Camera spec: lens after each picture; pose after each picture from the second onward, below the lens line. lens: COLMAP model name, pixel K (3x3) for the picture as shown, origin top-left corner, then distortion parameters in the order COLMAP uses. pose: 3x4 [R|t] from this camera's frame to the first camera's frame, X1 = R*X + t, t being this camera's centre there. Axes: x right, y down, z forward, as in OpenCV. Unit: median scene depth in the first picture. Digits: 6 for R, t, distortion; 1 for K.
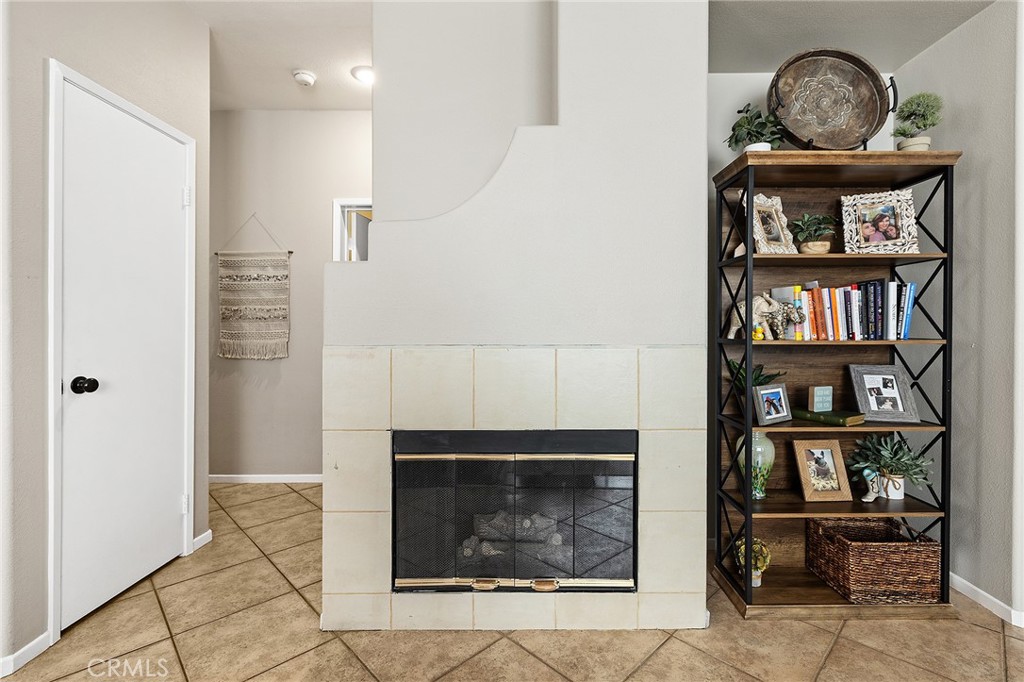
lens RADIAL K [[477.5, 0, 537.0], [0, 477.5, 333.2], [0, 0, 1]] dist [0.004155, -0.000648]
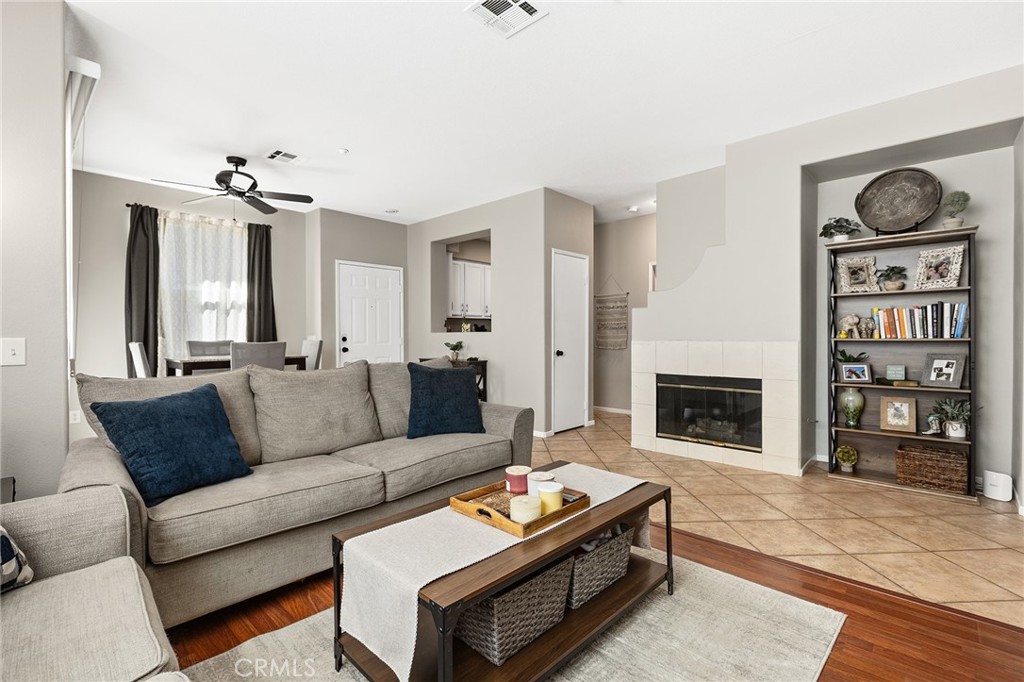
lens RADIAL K [[477.5, 0, 508.6], [0, 477.5, 340.0], [0, 0, 1]] dist [0.004155, -0.000648]
pose [[0.725935, 0.002588, -0.687758, 0.777879], [0.003099, 0.999970, 0.007033, 0.003641], [0.687756, -0.007237, 0.725906, -1.230684]]
